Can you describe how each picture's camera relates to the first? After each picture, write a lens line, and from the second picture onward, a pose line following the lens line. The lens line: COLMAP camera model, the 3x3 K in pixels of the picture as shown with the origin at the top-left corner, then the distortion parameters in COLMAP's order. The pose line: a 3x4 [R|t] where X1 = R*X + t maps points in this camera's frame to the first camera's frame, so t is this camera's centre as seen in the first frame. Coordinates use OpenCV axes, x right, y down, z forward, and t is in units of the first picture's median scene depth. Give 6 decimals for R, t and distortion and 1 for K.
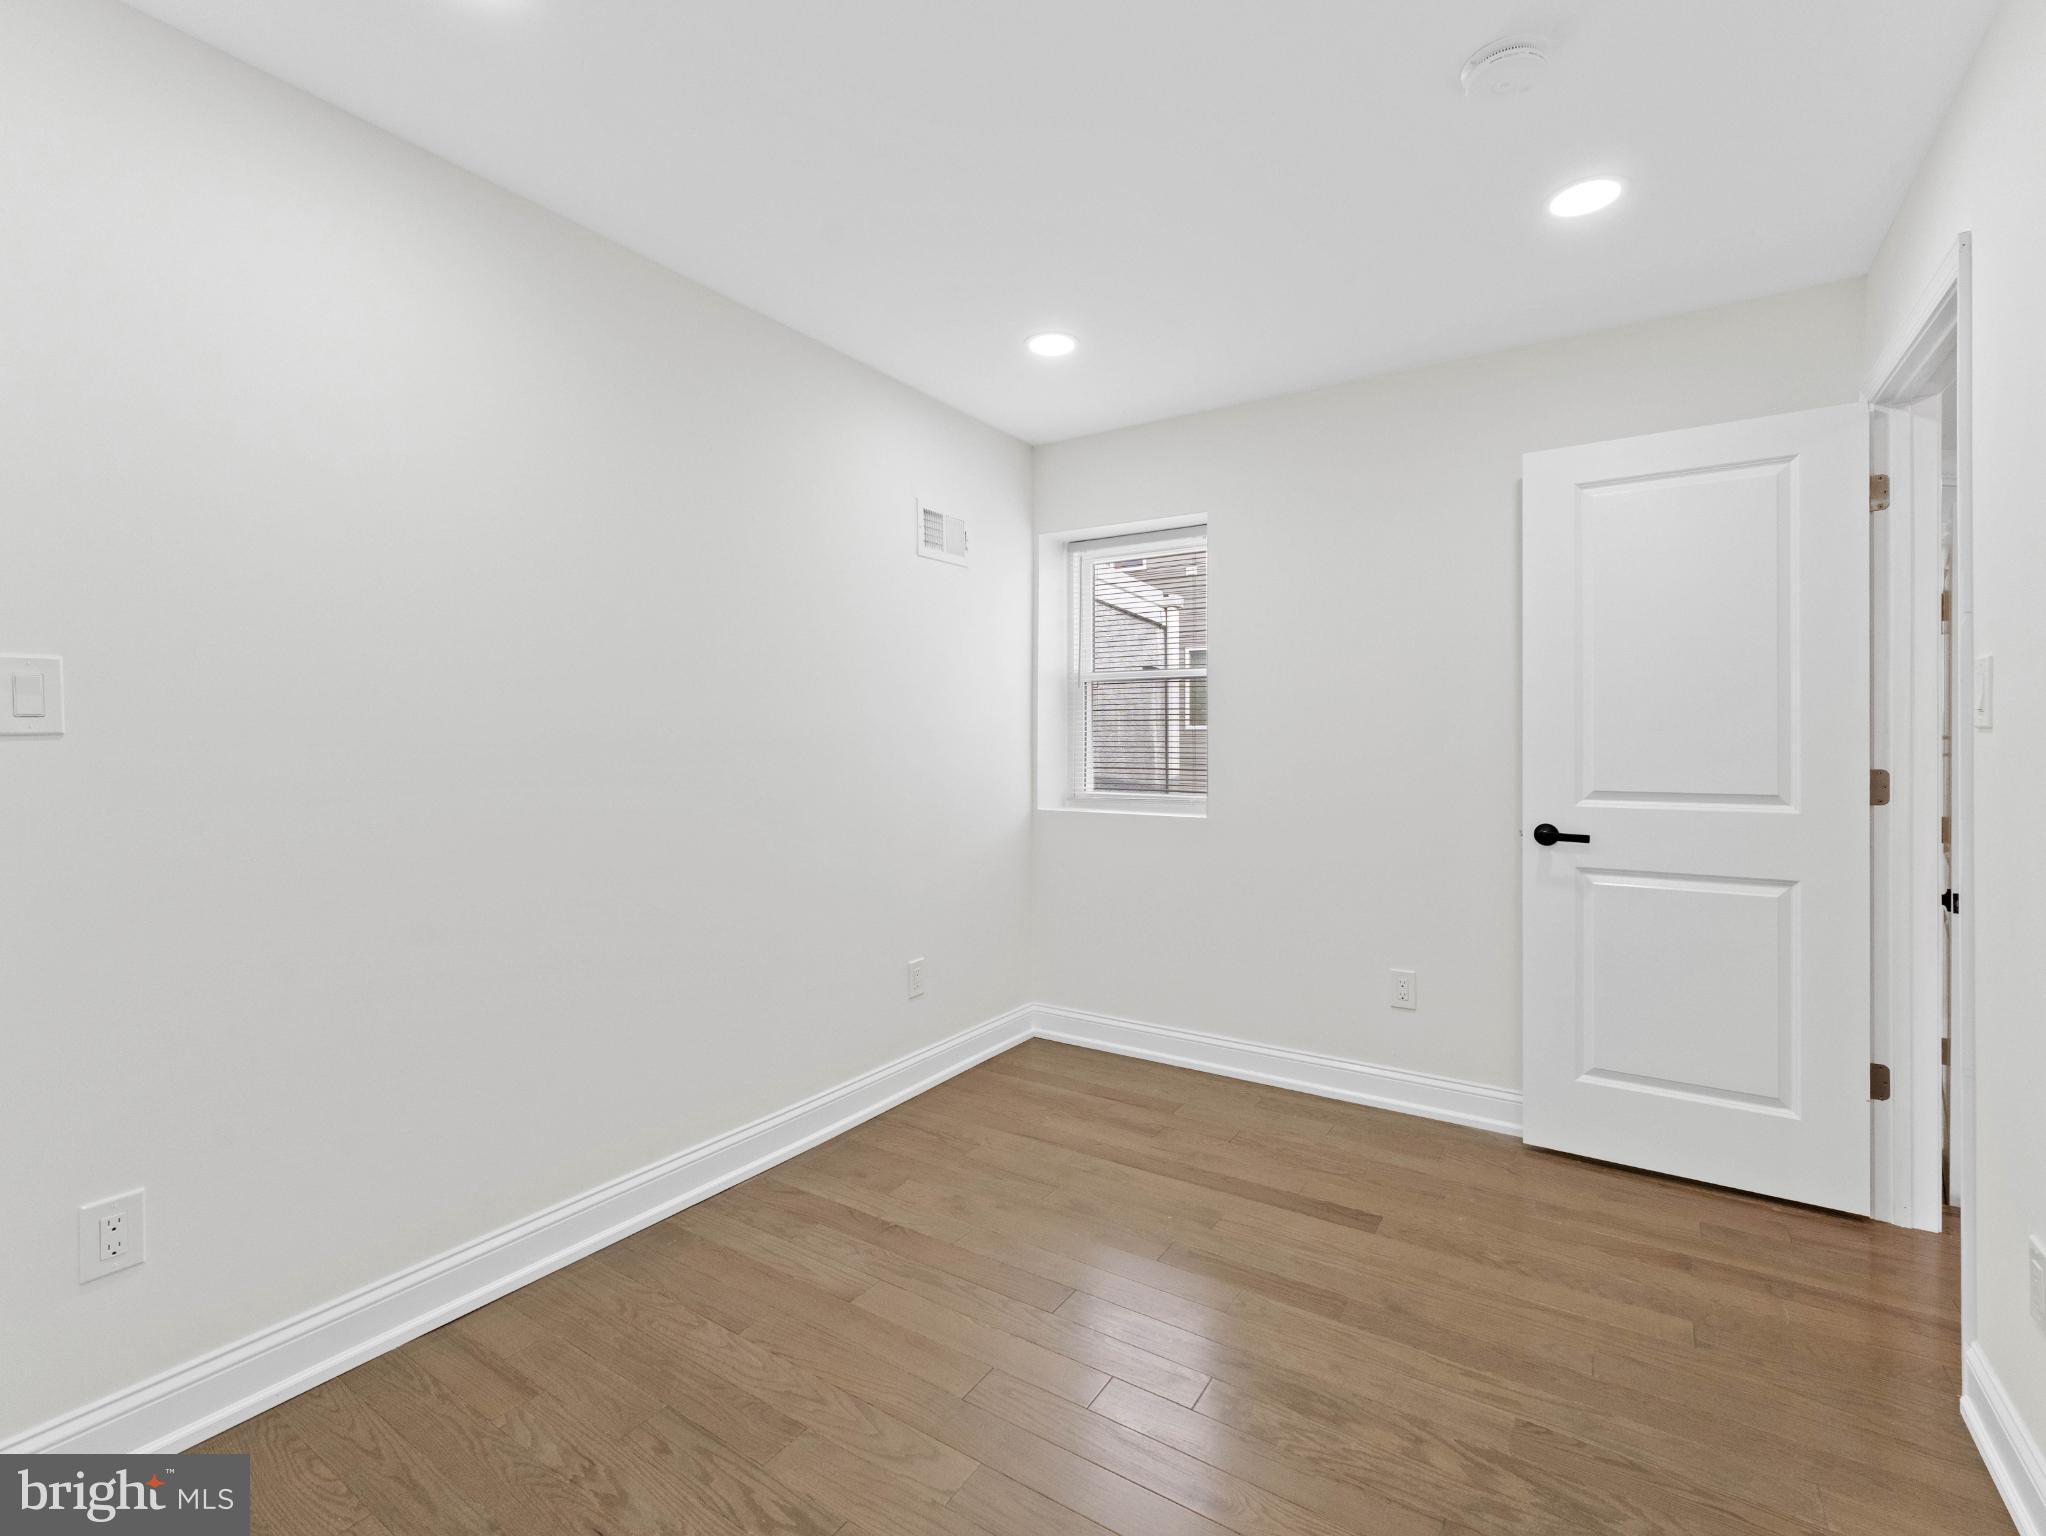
lens RADIAL K [[918.1, 0, 1027.3], [0, 918.1, 757.7], [0, 0, 1]] dist [0.001042, -0.001454]
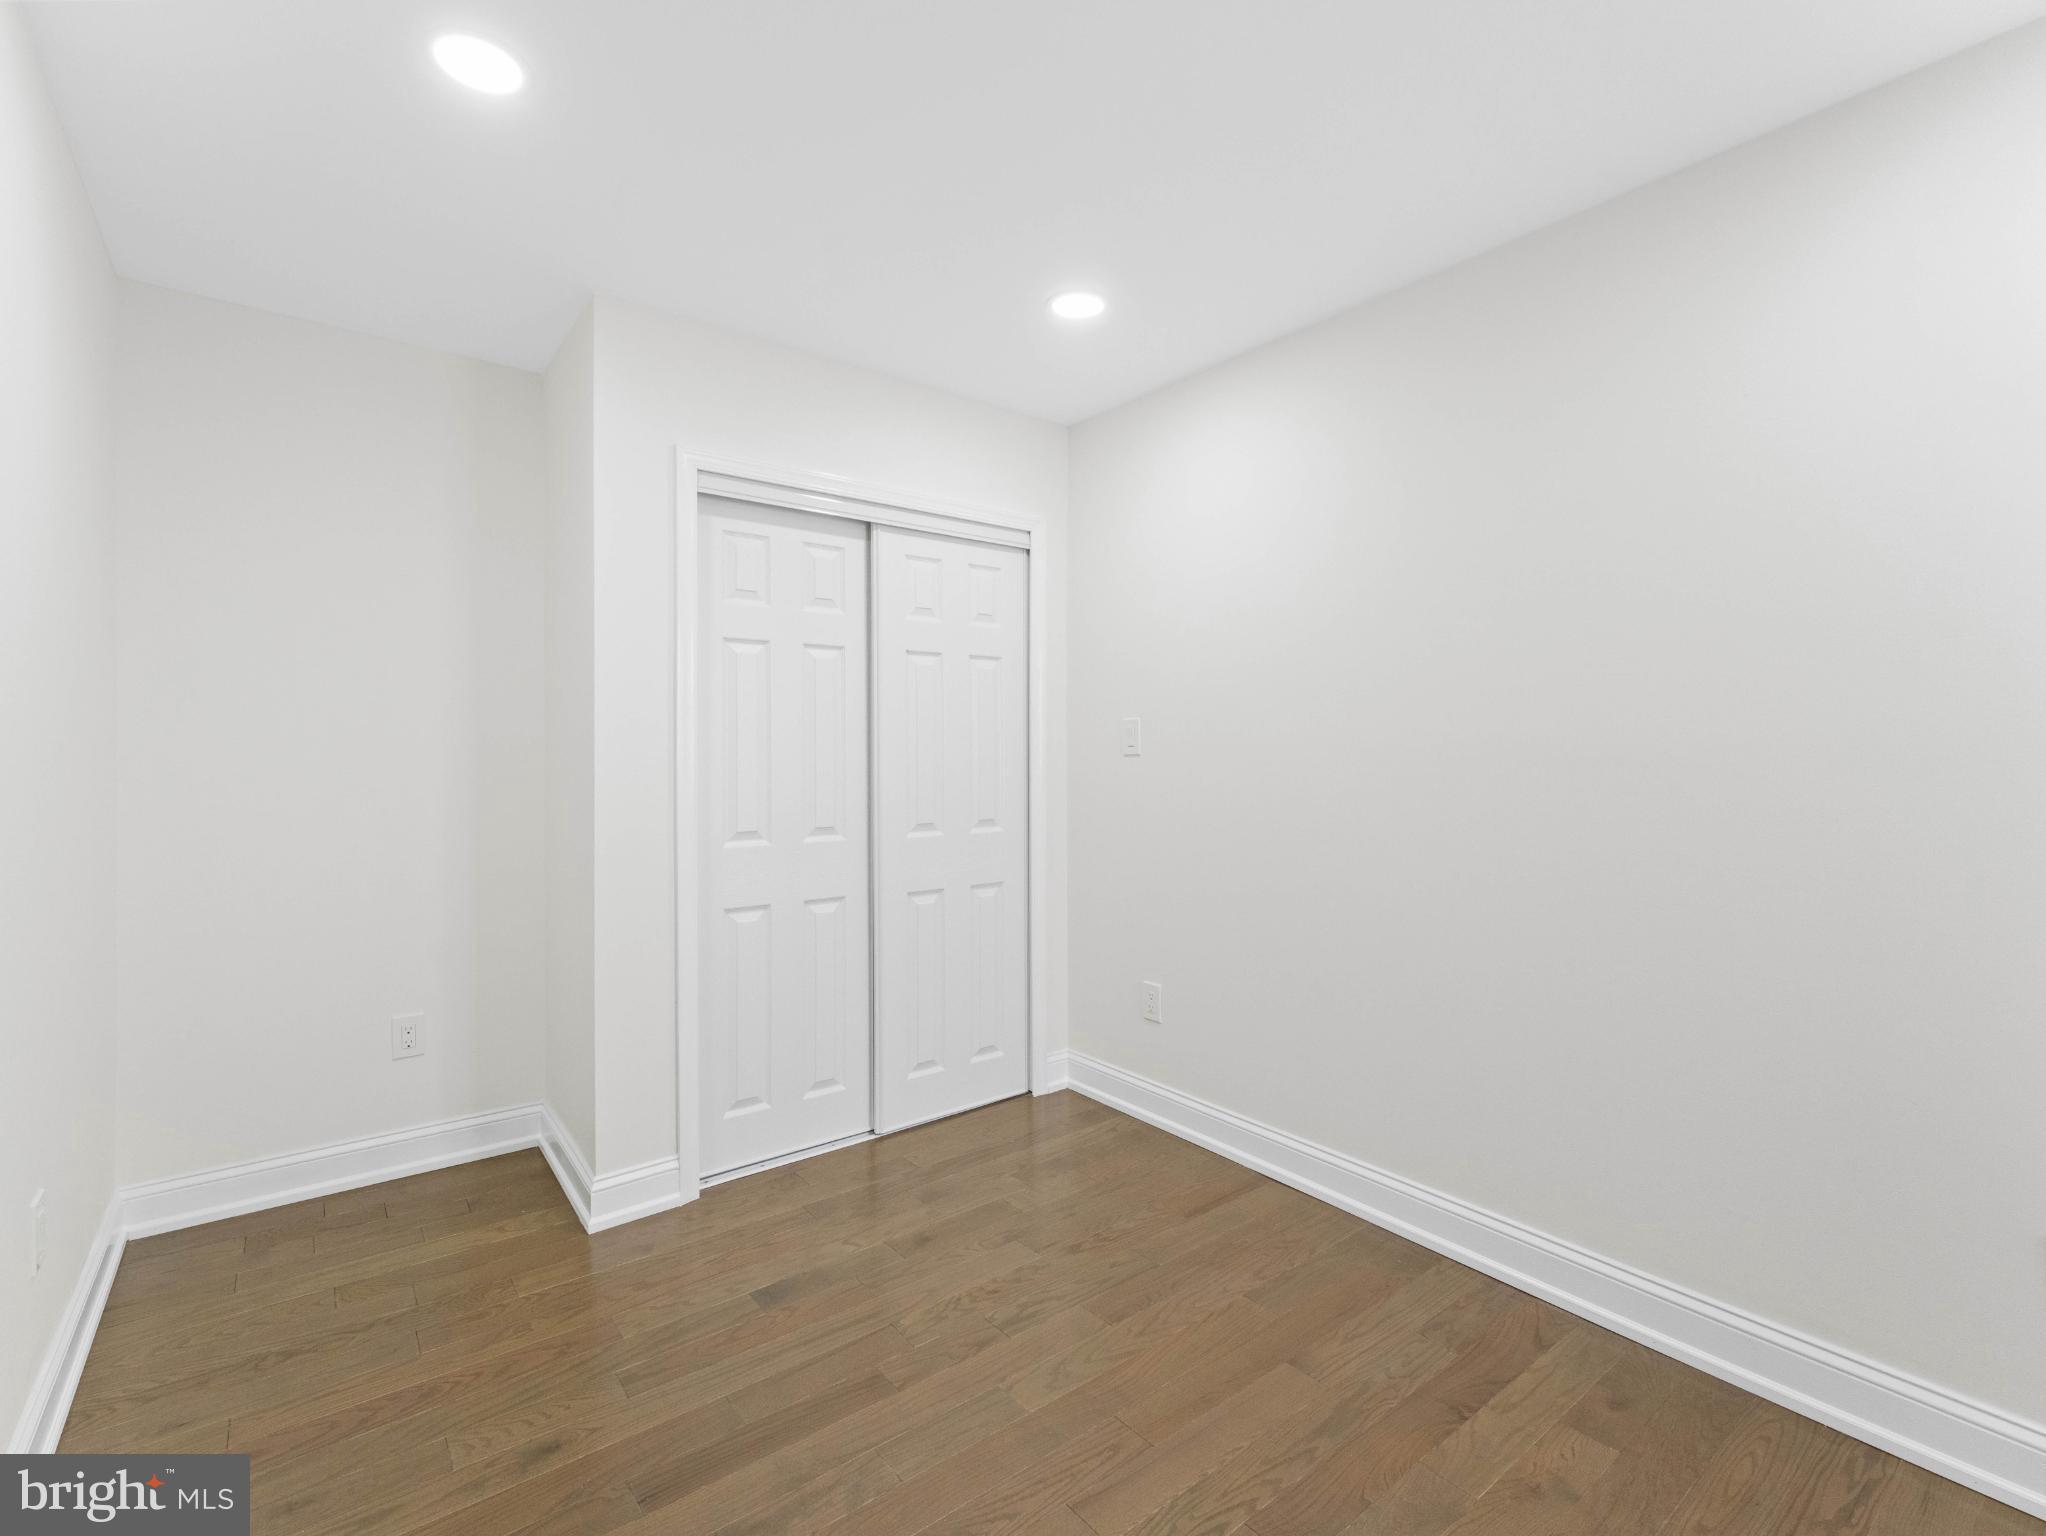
lens RADIAL K [[918.1, 0, 1026.8], [0, 918.1, 763.4], [0, 0, 1]] dist [0.001042, -0.001454]
pose [[-0.311894, 0.024552, -0.949800, 0.717101], [-0.002239, 0.999644, 0.026576, -0.053710], [0.950114, 0.010416, -0.311728, 0.939300]]
